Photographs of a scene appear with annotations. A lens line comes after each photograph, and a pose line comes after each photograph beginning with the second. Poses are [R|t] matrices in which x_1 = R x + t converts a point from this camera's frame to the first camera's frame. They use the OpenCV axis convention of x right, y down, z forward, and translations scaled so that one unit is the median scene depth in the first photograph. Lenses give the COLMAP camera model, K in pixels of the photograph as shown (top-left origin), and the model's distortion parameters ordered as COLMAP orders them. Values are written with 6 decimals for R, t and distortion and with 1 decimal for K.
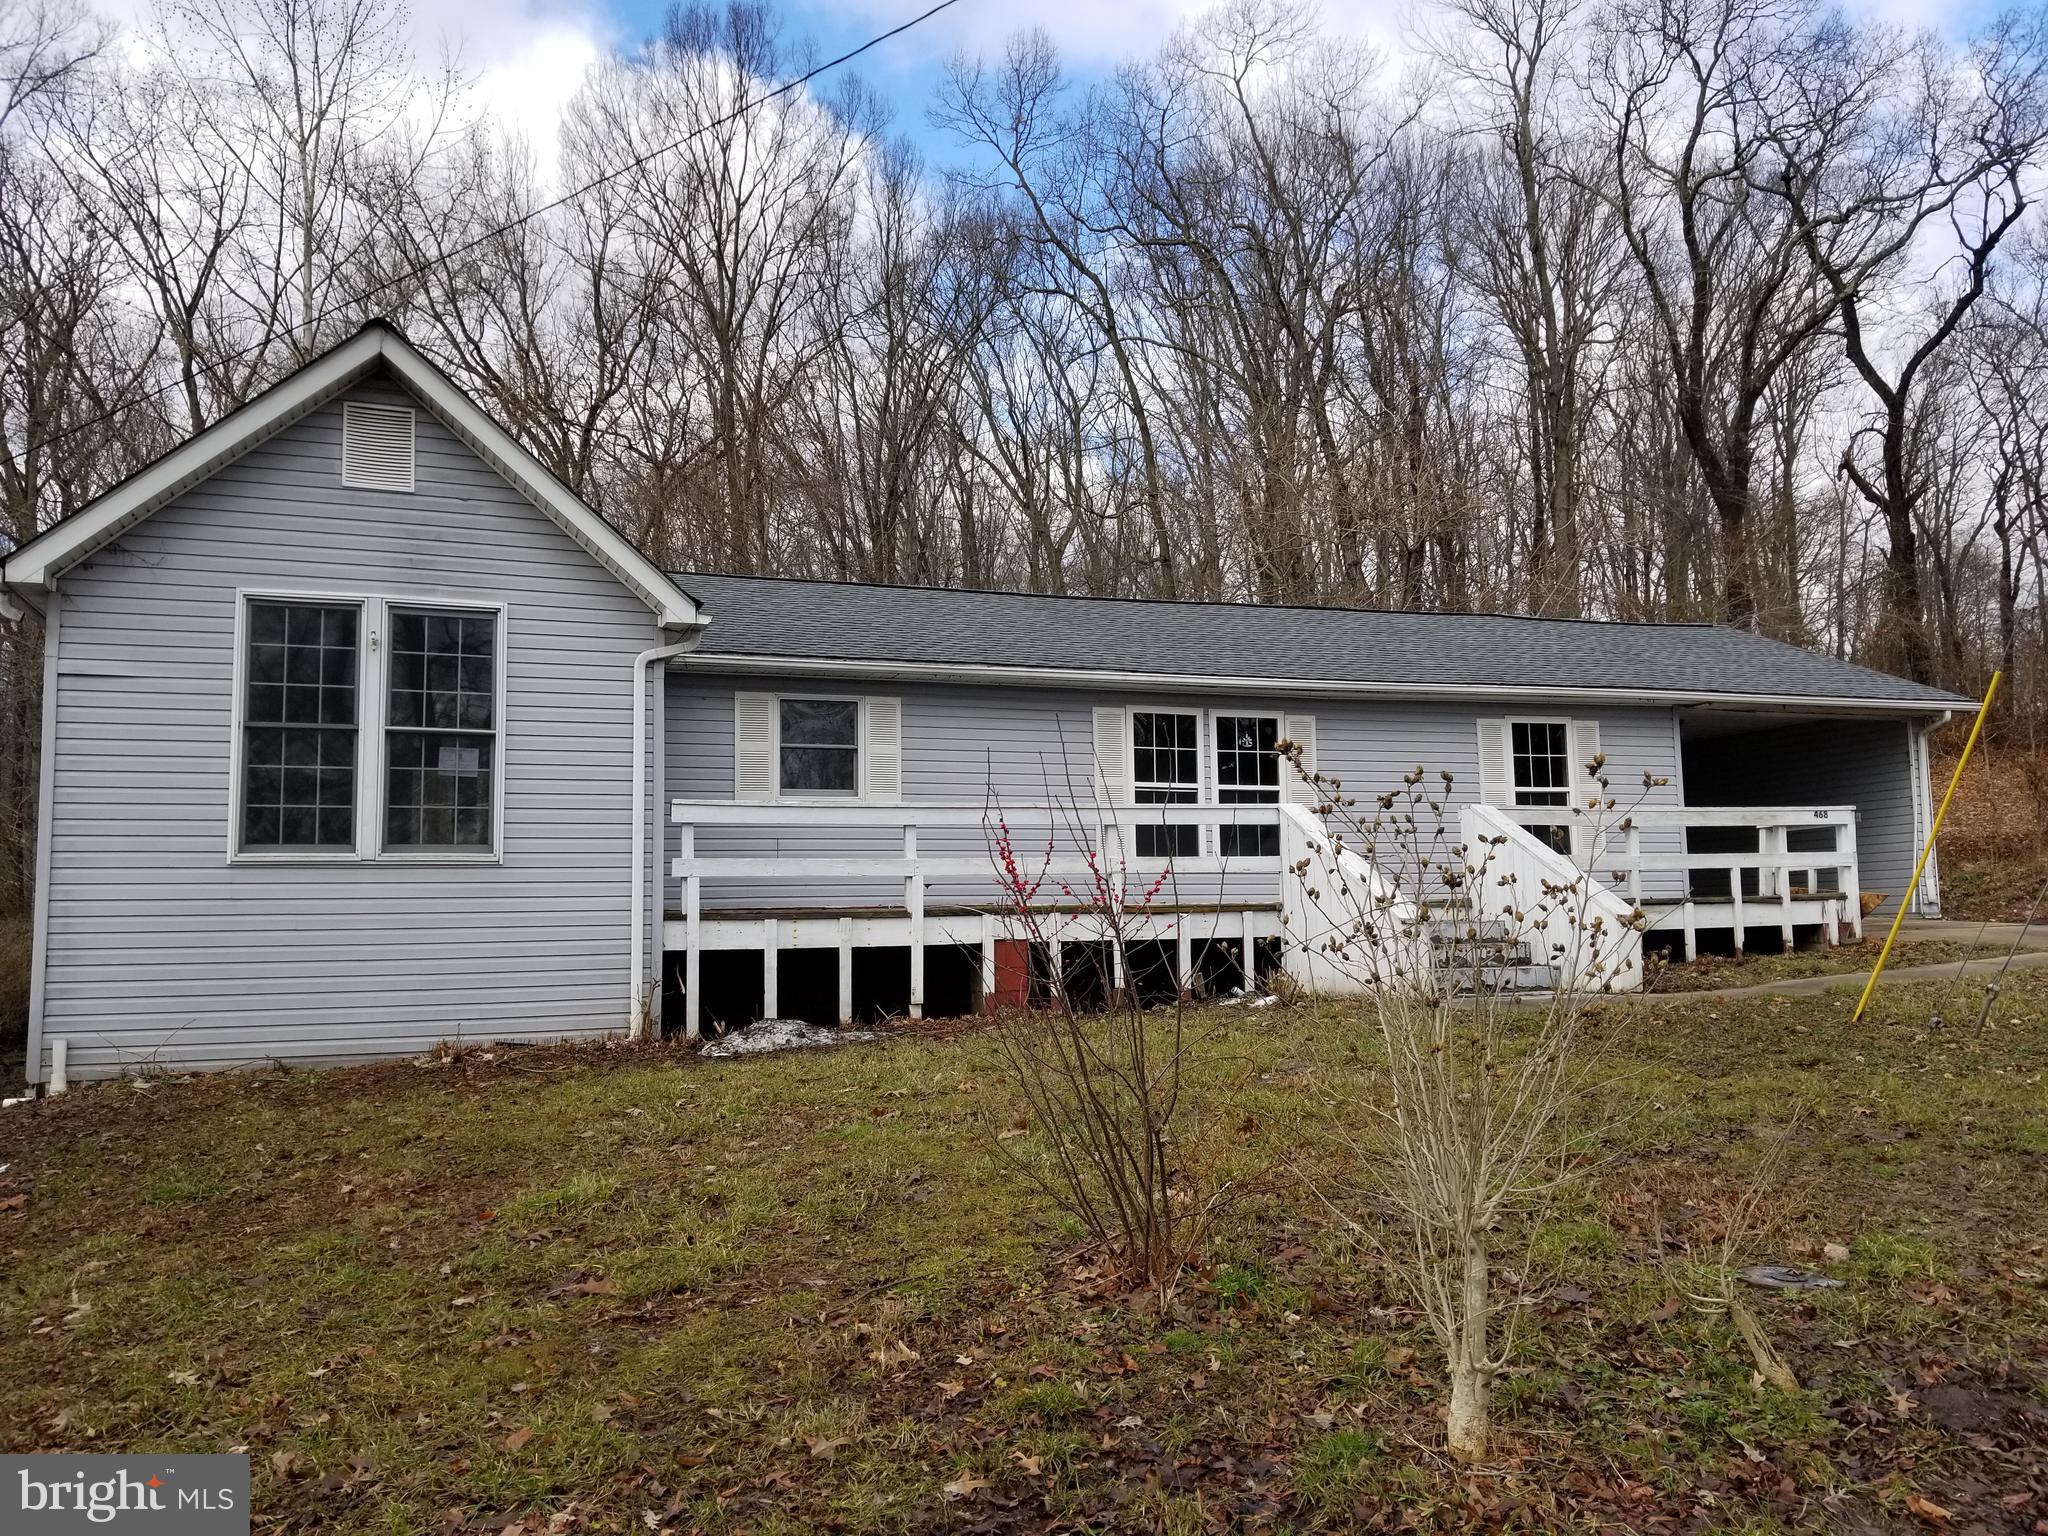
lens RADIAL K [[1620.6, 0, 990.1], [0, 1620.6, 796.5], [0, 0, 1]] dist [0.104770, -0.234639]
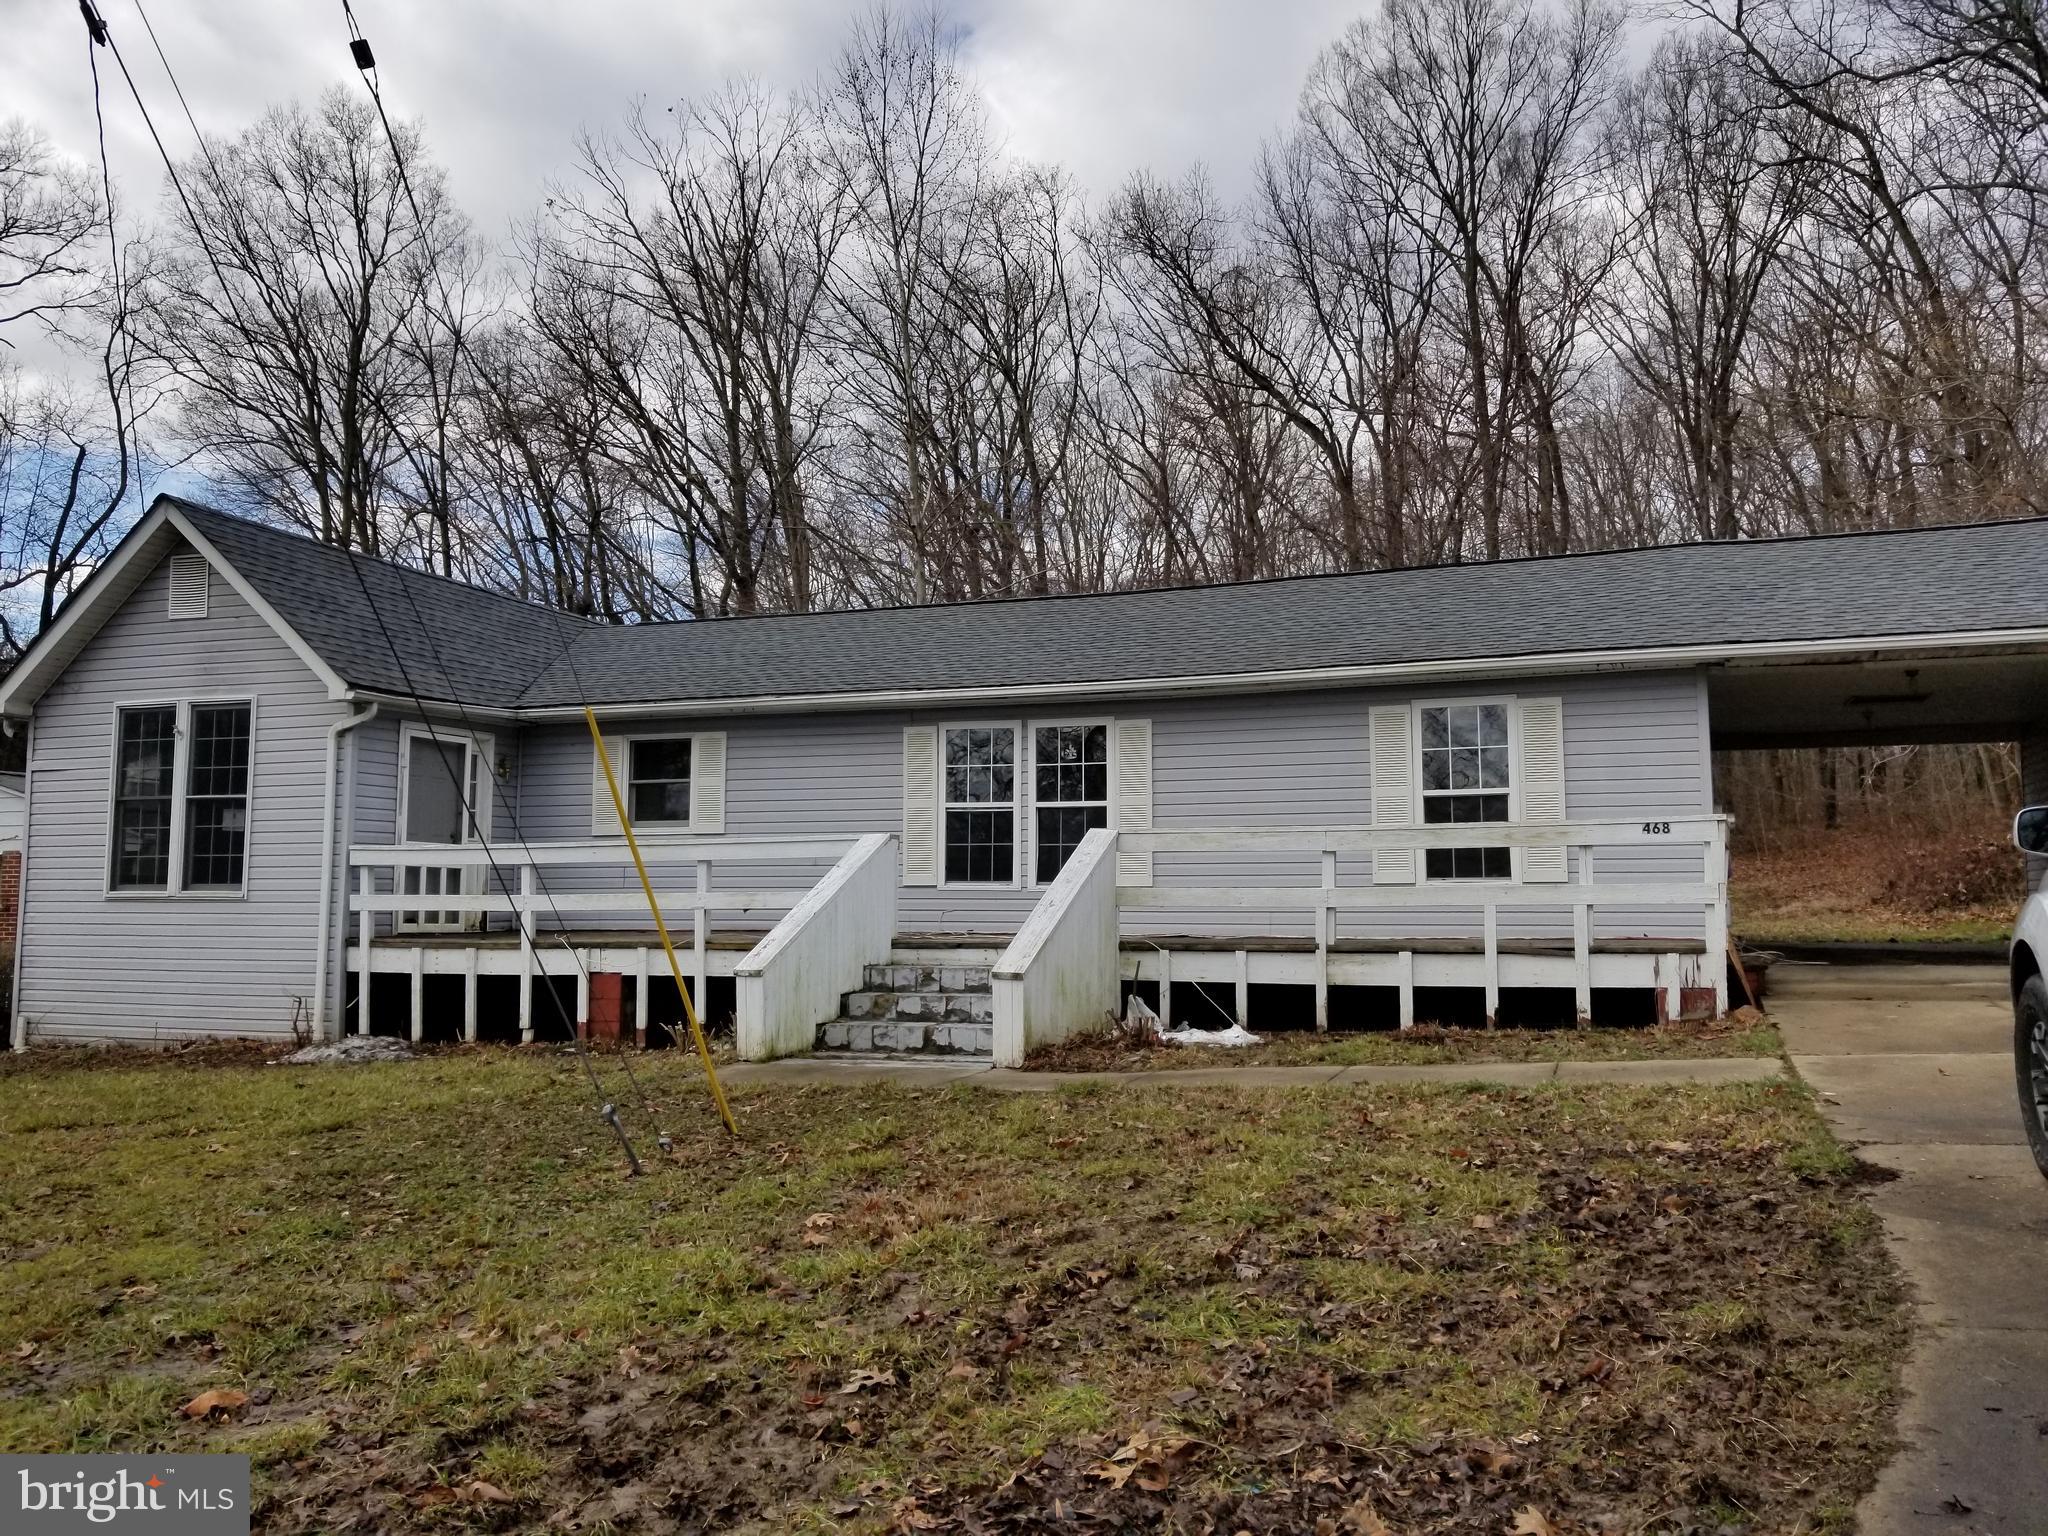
lens RADIAL K [[1555.1, 0, 1029.6], [0, 1555.1, 777.3], [0, 0, 1]] dist [0.105348, -0.195807]
pose [[0.768374, -0.035521, -0.639014, 0.893434], [0.039508, 0.999187, -0.008036, -0.018460], [0.638780, -0.019072, 0.769153, 0.407159]]
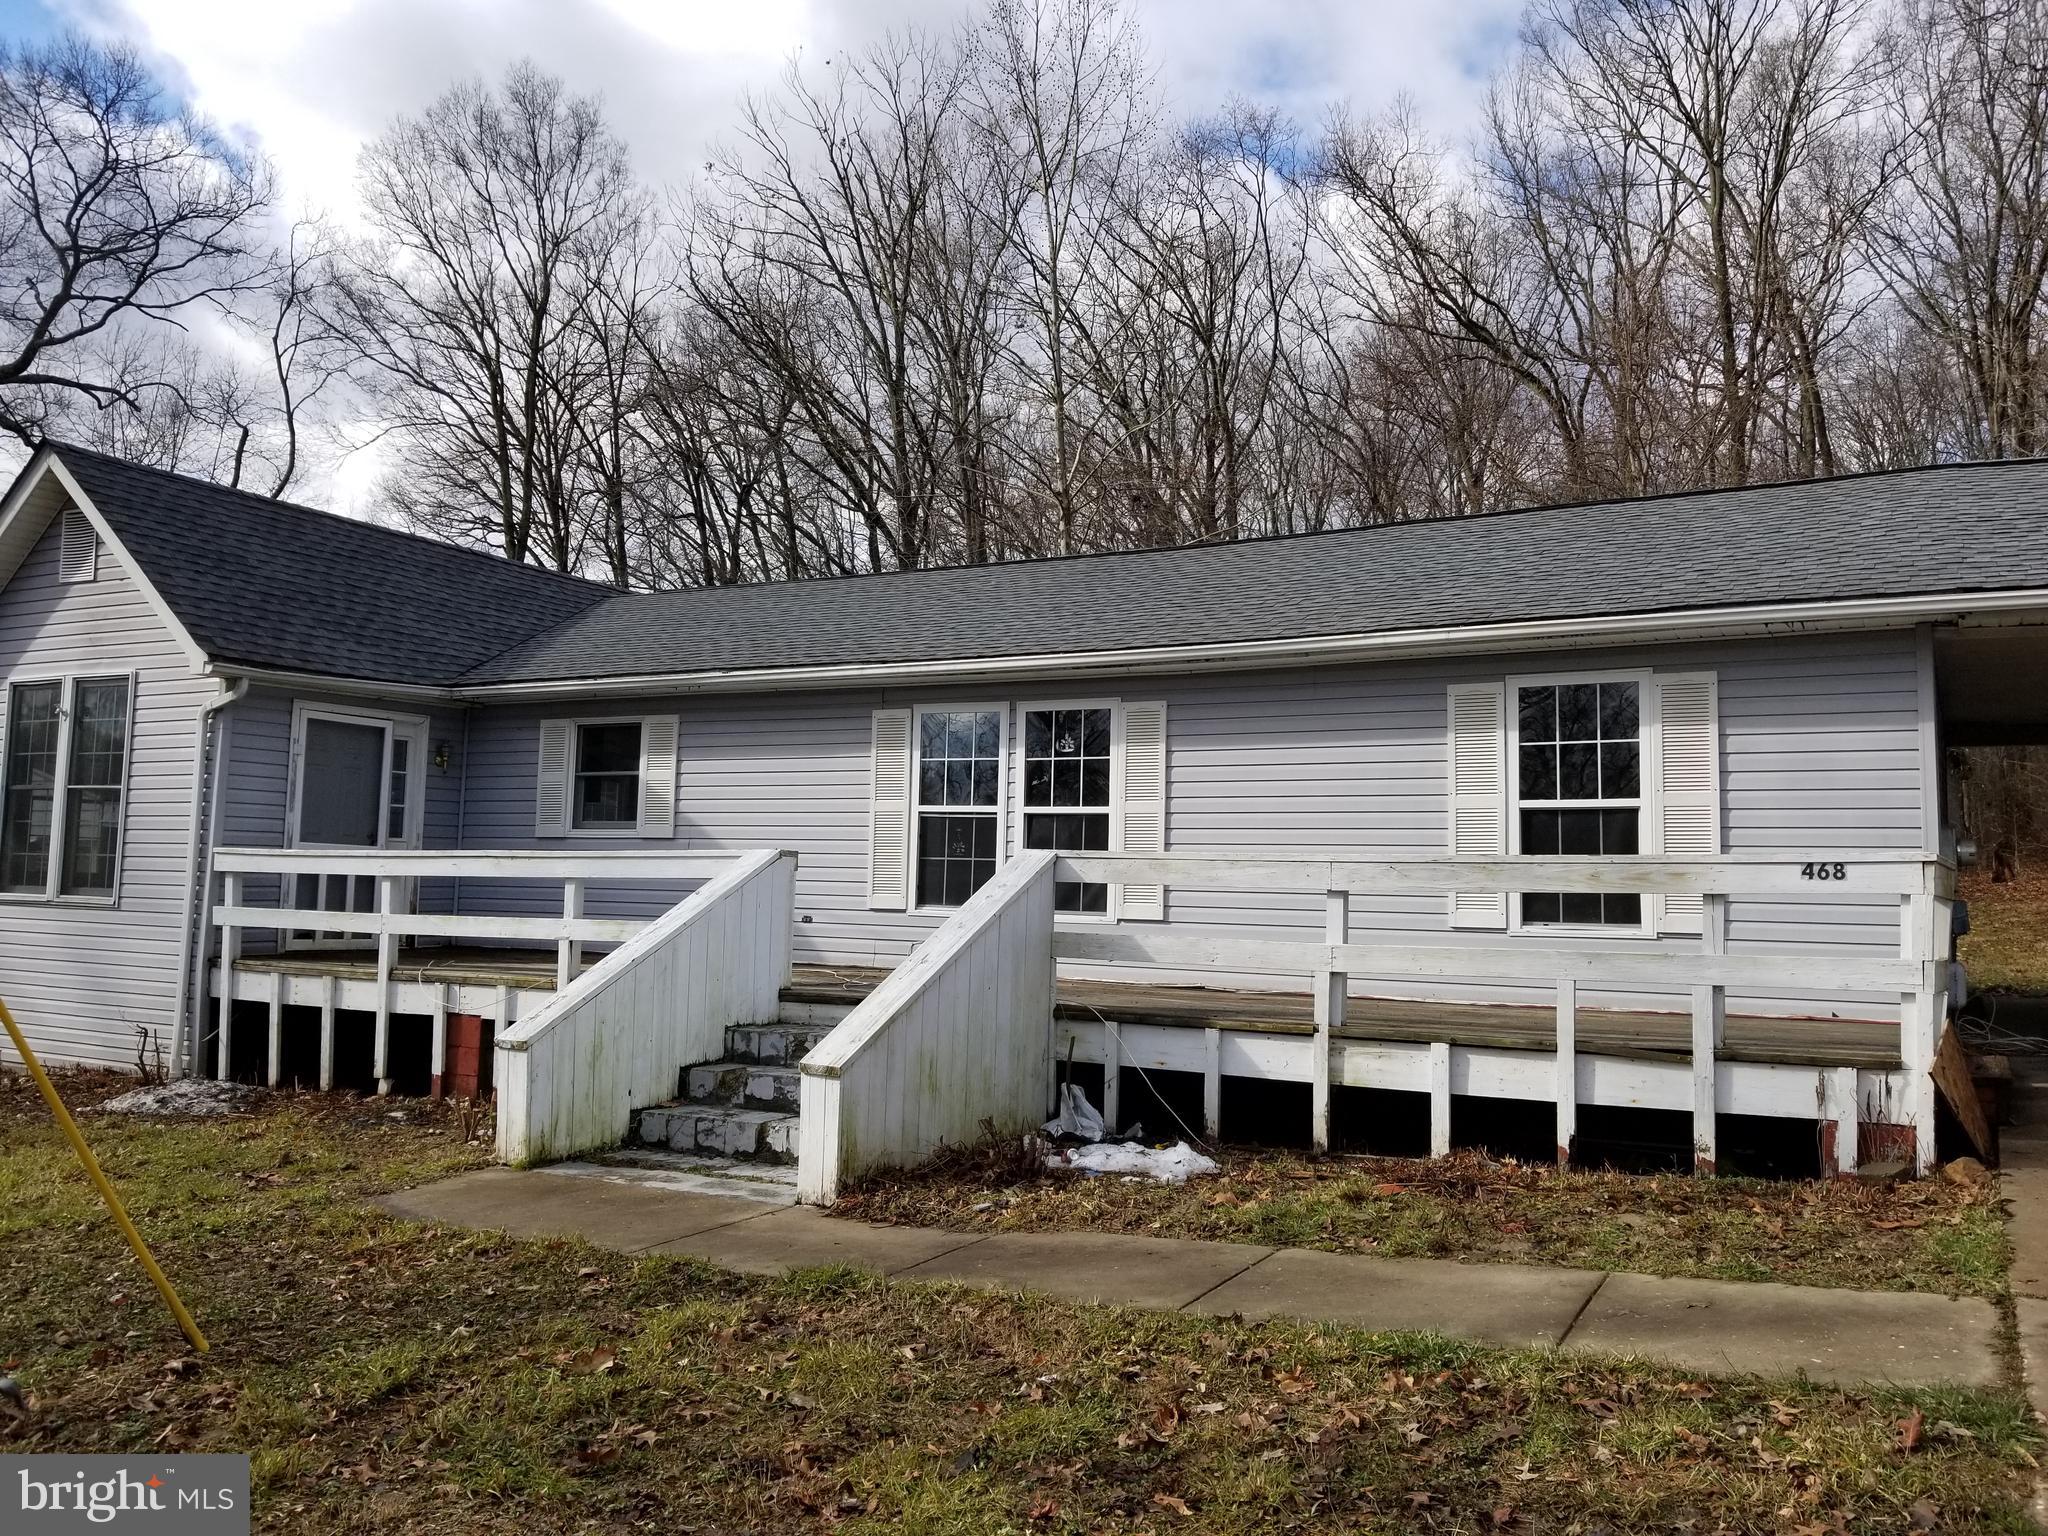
lens RADIAL K [[1577.2, 0, 1034.3], [0, 1577.2, 749.0], [0, 0, 1]] dist [0.056149, -0.063411]
pose [[0.667654, -0.034823, -0.743657, 0.843474], [0.028091, 0.999372, -0.021578, -0.022599], [0.743941, -0.006483, 0.668214, 0.685348]]
